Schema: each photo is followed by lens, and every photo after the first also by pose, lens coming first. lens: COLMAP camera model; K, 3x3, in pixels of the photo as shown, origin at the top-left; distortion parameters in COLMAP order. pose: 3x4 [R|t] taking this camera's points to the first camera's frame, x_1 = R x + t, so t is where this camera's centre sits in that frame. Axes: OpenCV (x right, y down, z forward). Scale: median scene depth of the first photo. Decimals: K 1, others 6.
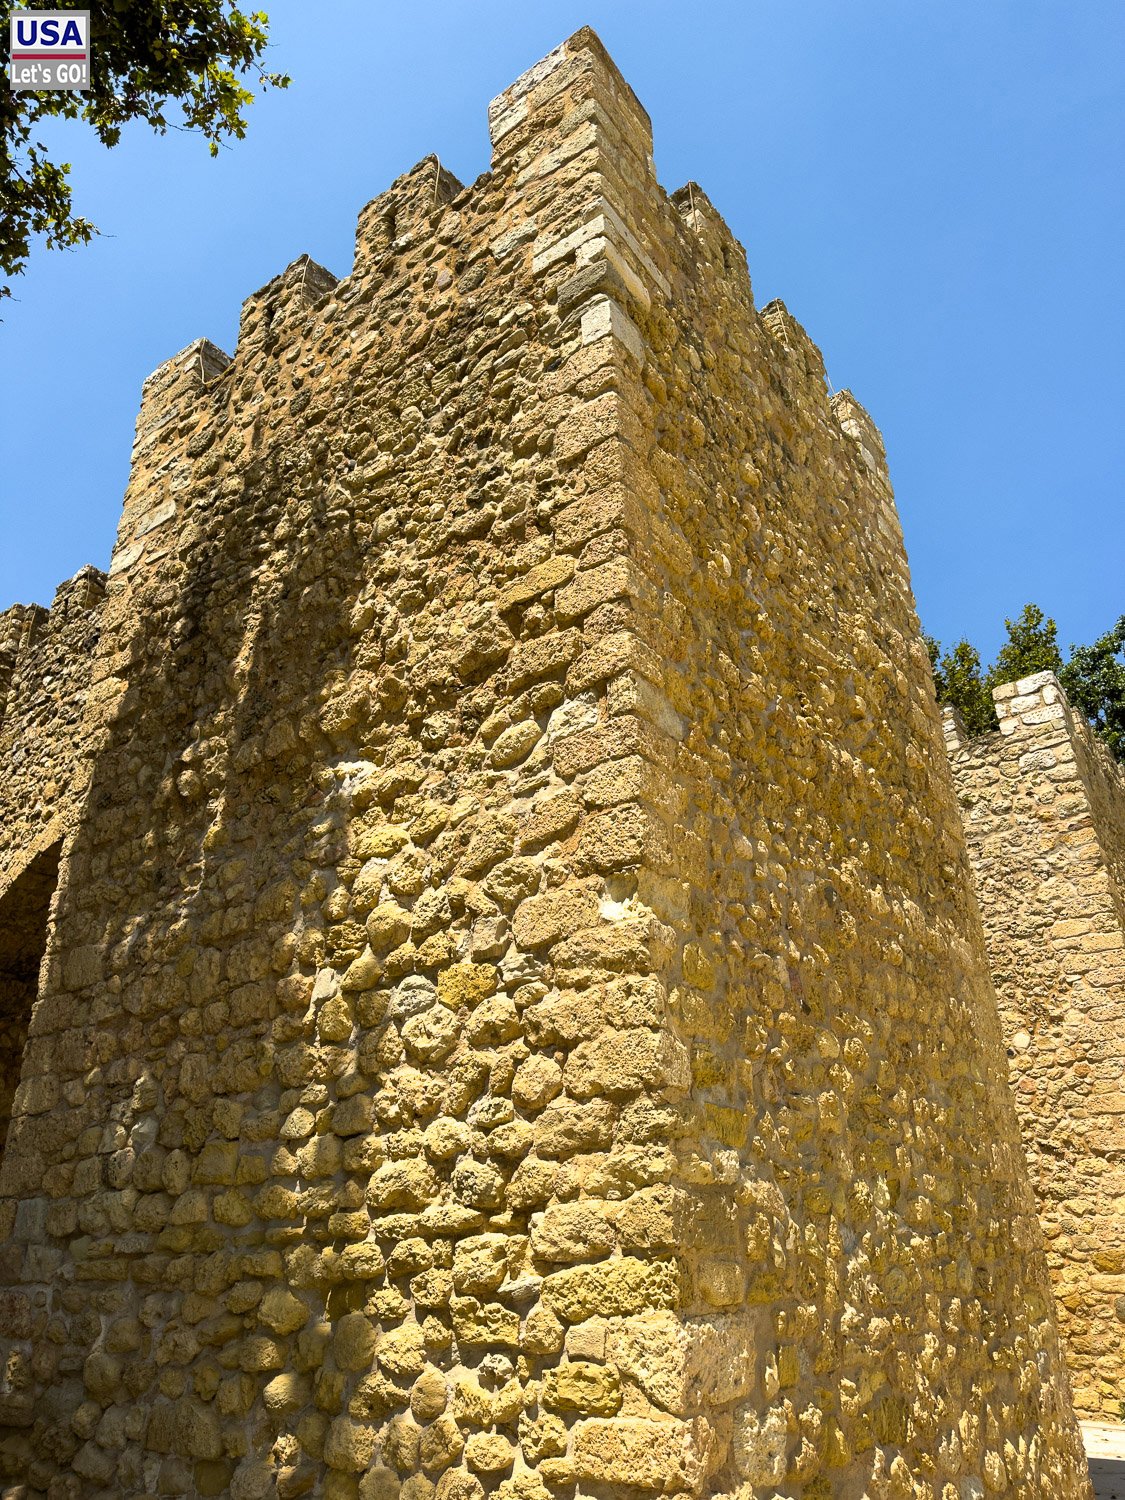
lens RADIAL K [[1044.2, 0, 567.0], [0, 1044.2, 759.9], [0, 0, 1]] dist [0.100261, -0.160341]
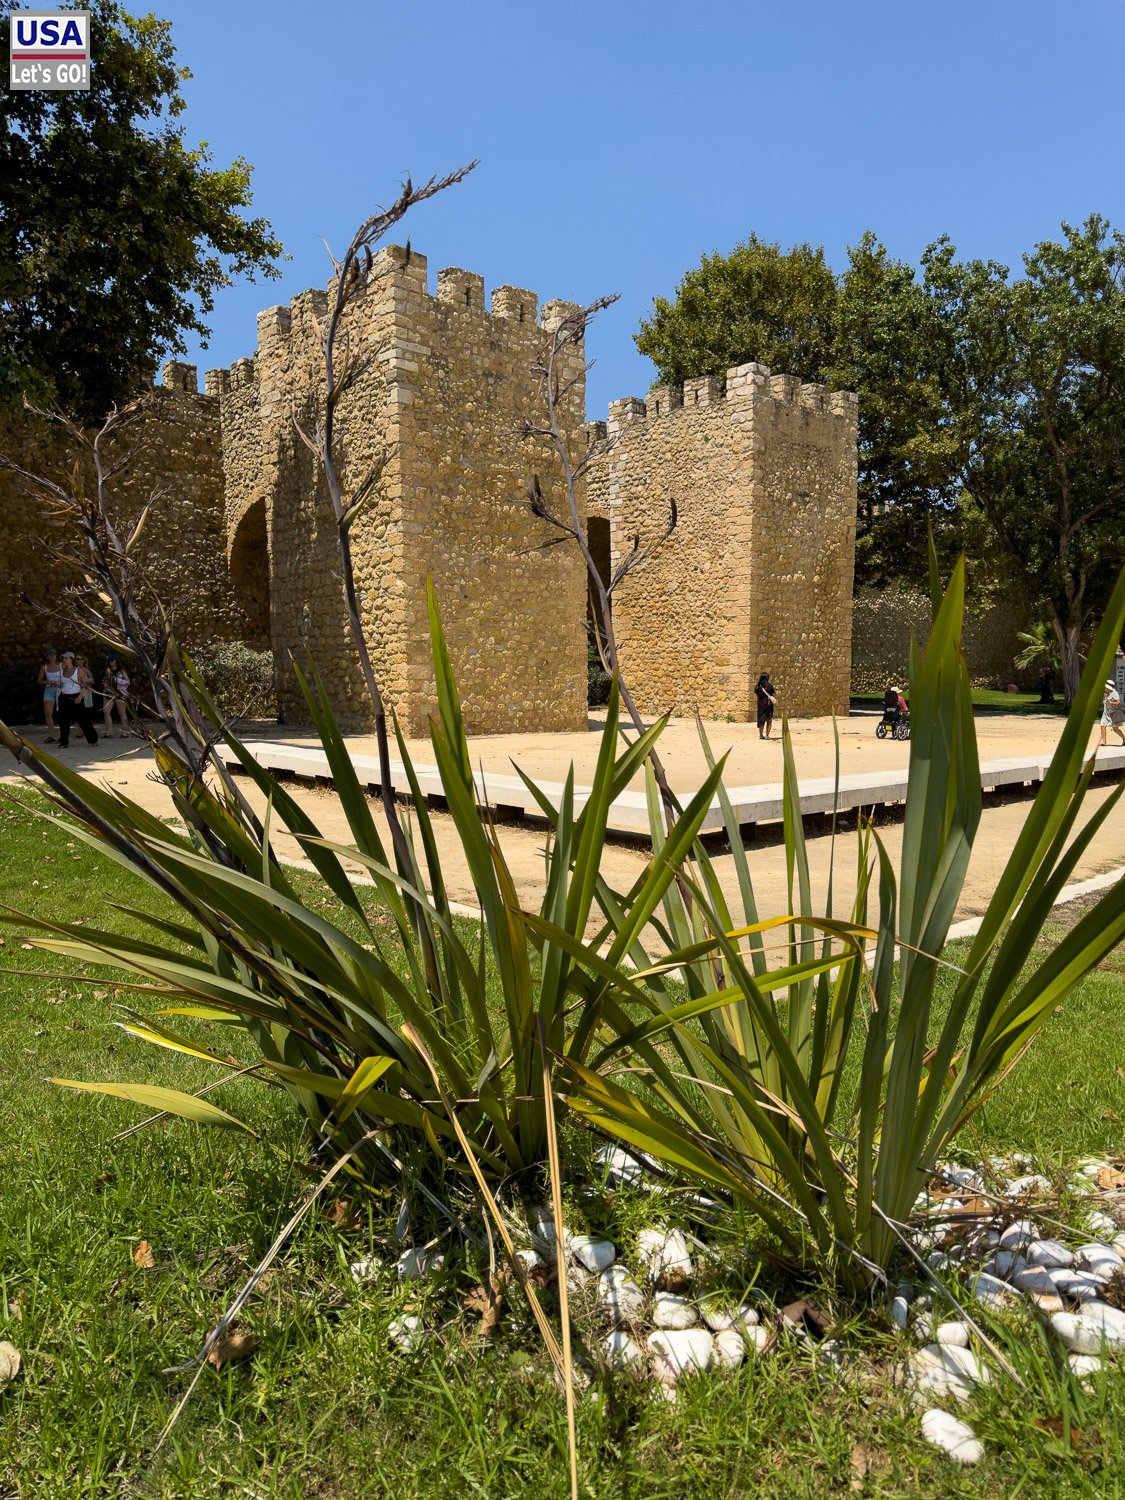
lens RADIAL K [[1044.2, 0, 567.0], [0, 1044.2, 759.9], [0, 0, 1]] dist [0.100261, -0.160341]
pose [[0.988854, 0.027550, -0.146317, 1.187041], [0.050223, 0.863410, 0.501998, -1.169374], [0.140162, -0.503751, 0.852402, -2.549503]]
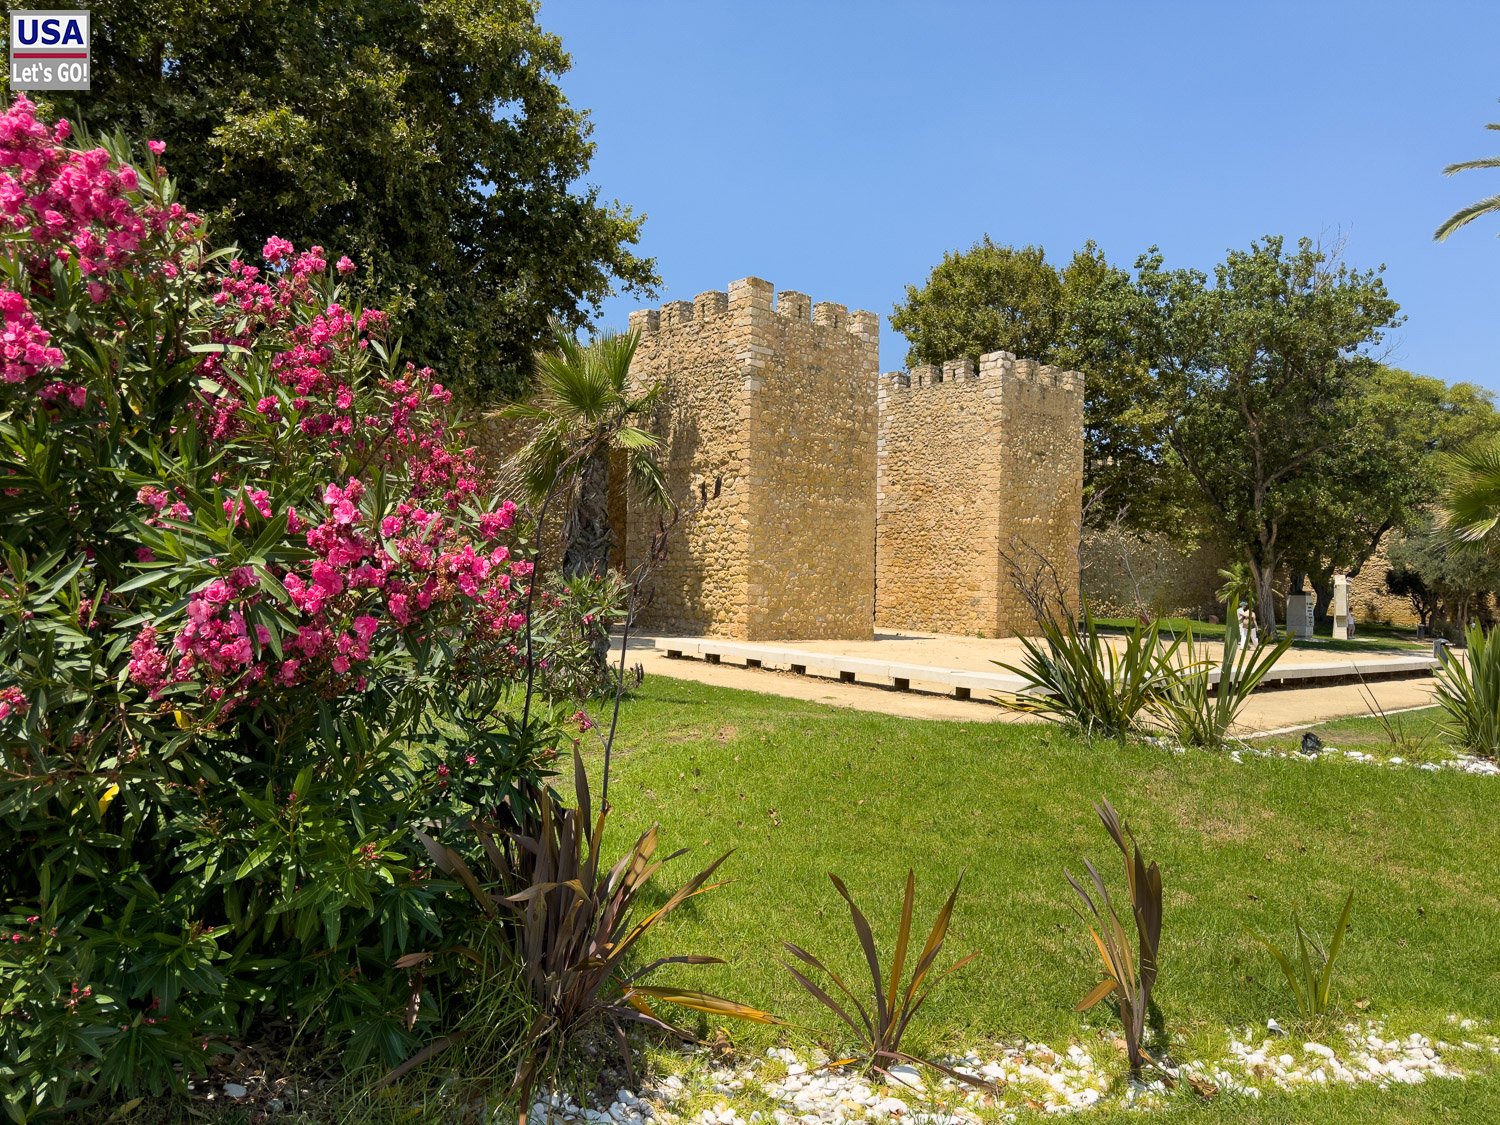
lens RADIAL K [[1020.4, 0, 710.4], [0, 1020.4, 560.1], [0, 0, 1]] dist [0.086352, -0.193059]
pose [[0.979689, 0.043196, -0.195817, 0.824370], [0.040468, 0.913840, 0.404053, -1.636870], [0.196399, -0.403770, 0.893531, -3.495945]]
